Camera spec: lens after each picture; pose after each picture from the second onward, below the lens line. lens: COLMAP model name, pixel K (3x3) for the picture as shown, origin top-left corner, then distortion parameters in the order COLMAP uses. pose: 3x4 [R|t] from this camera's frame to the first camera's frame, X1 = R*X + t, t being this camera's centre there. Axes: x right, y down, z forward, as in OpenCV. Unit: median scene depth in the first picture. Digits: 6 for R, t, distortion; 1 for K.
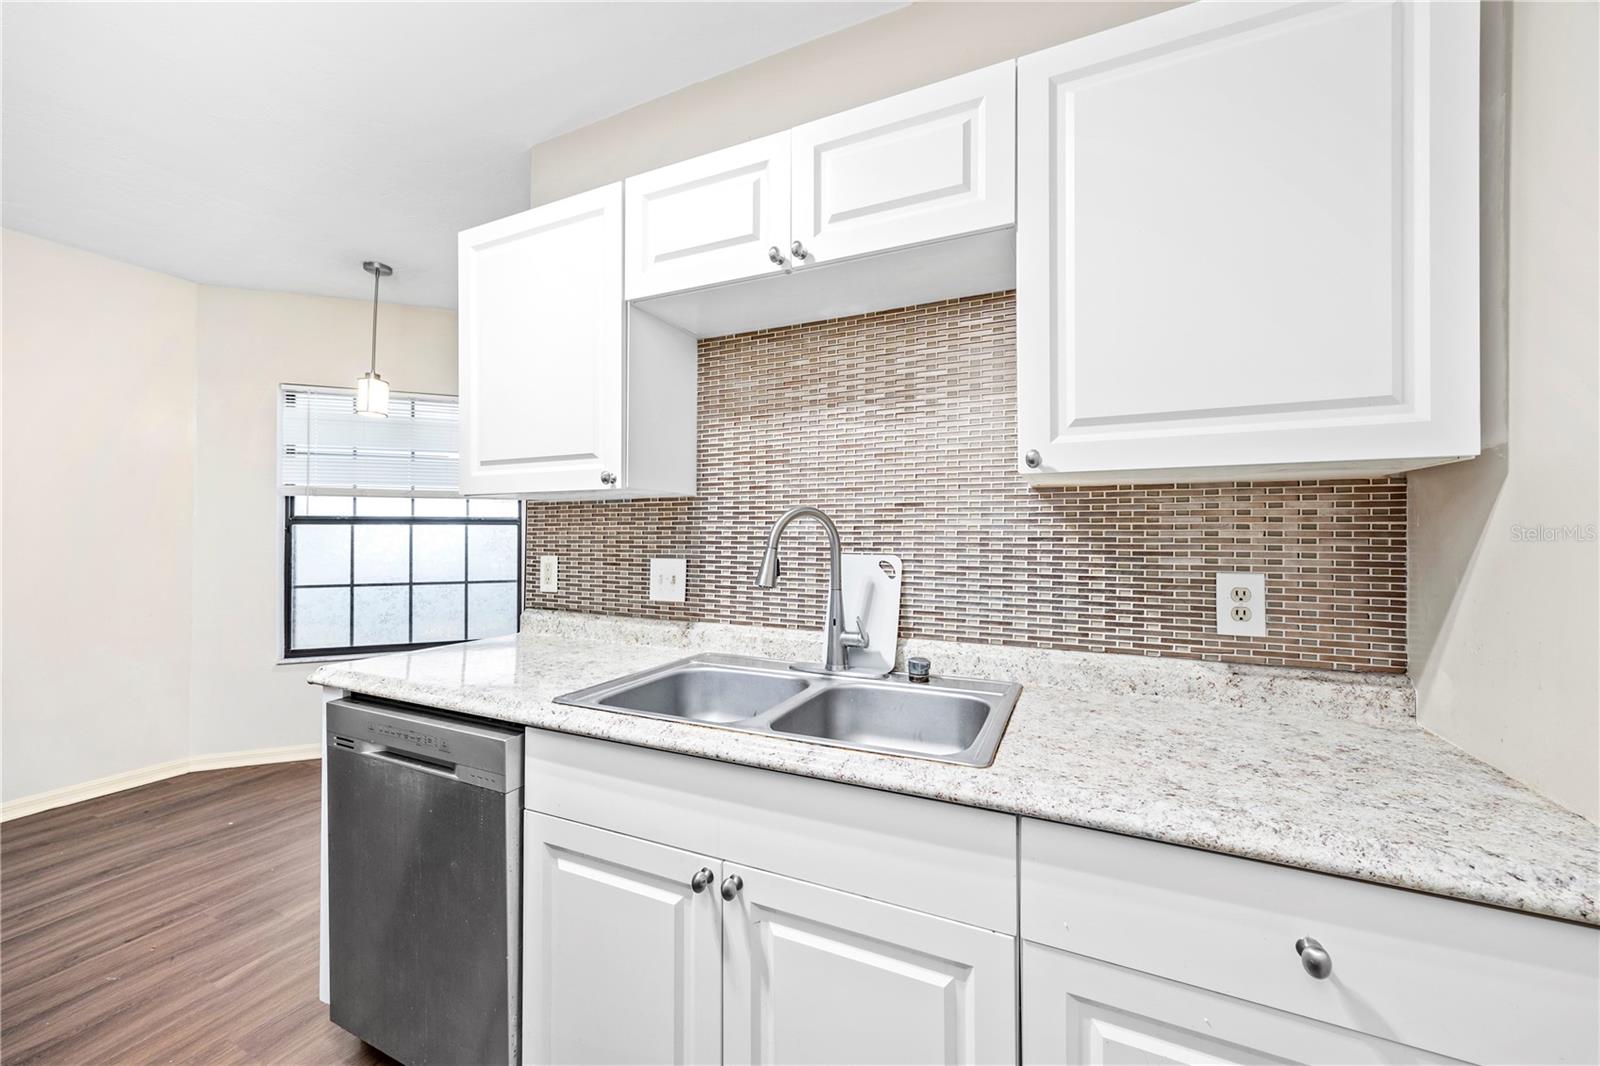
lens RADIAL K [[604.8, 0, 800.0], [0, 604.8, 538.5], [0, 0, 1]] dist [0.008203, -0.000419]
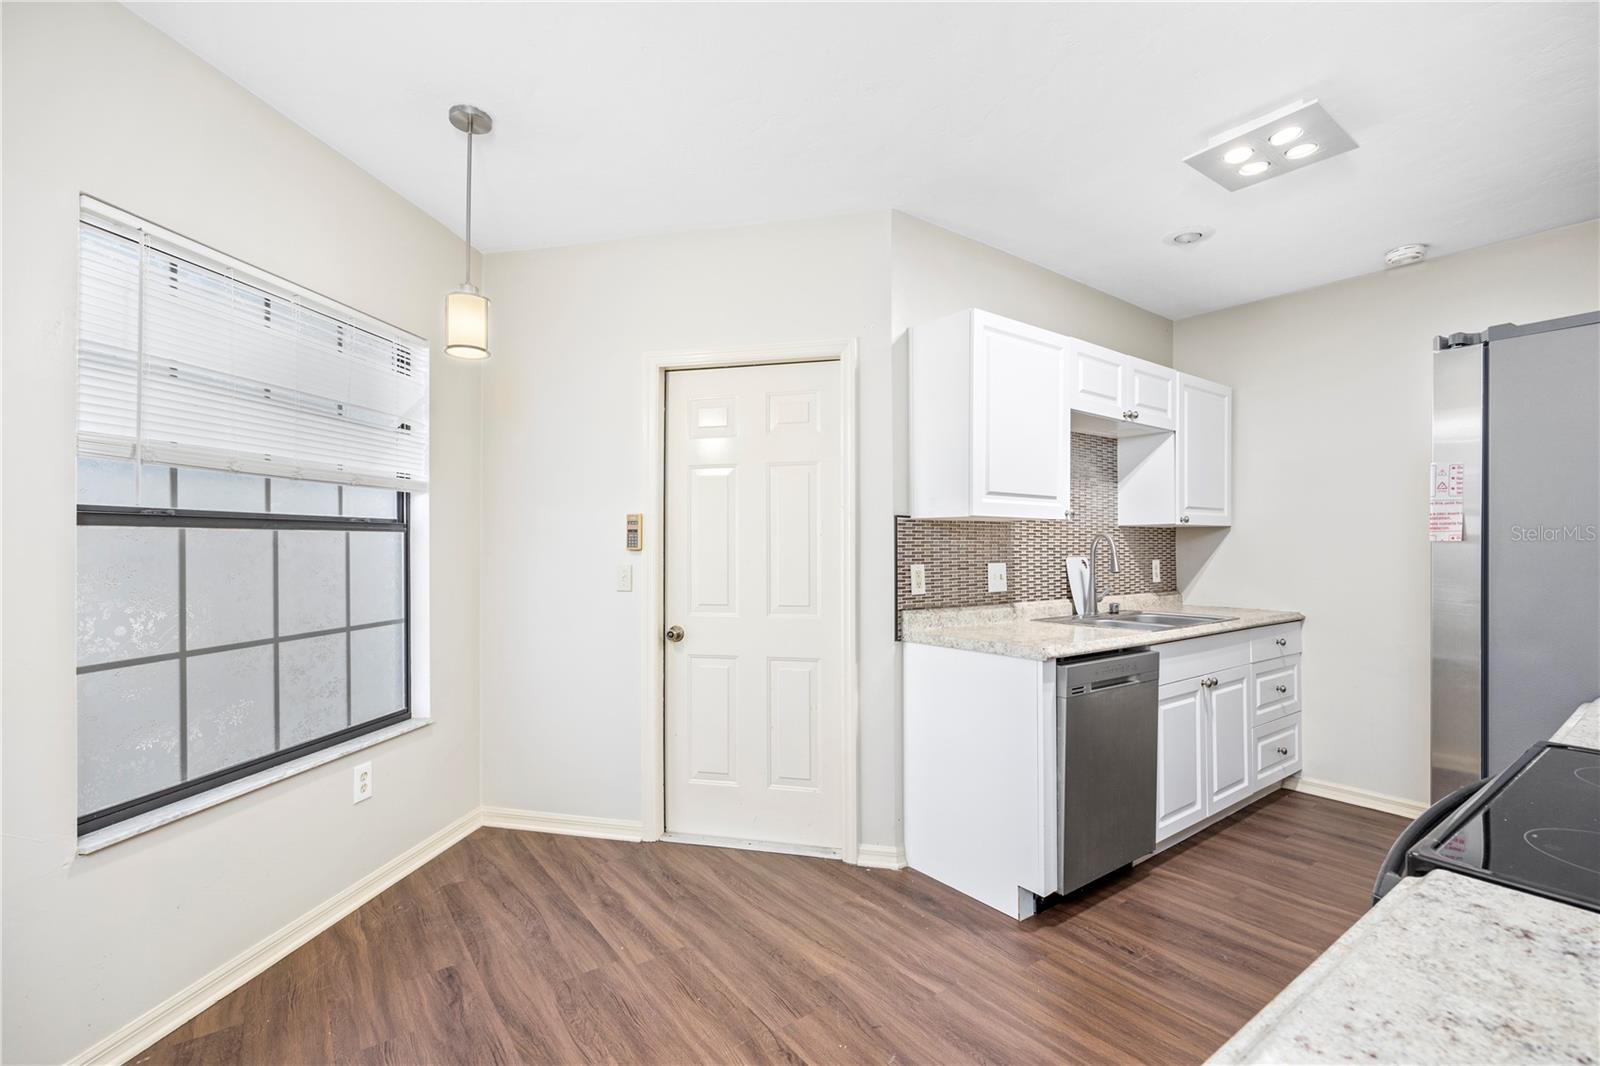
lens RADIAL K [[710.2, 0, 803.4], [0, 710.2, 539.1], [0, 0, 1]] dist [-0.002314, 0.000528]
pose [[0.471303, 0.008448, 0.881931, -1.891877], [0.006433, 0.999895, -0.013016, -0.005492], [-0.881948, 0.011807, 0.471199, 0.571650]]
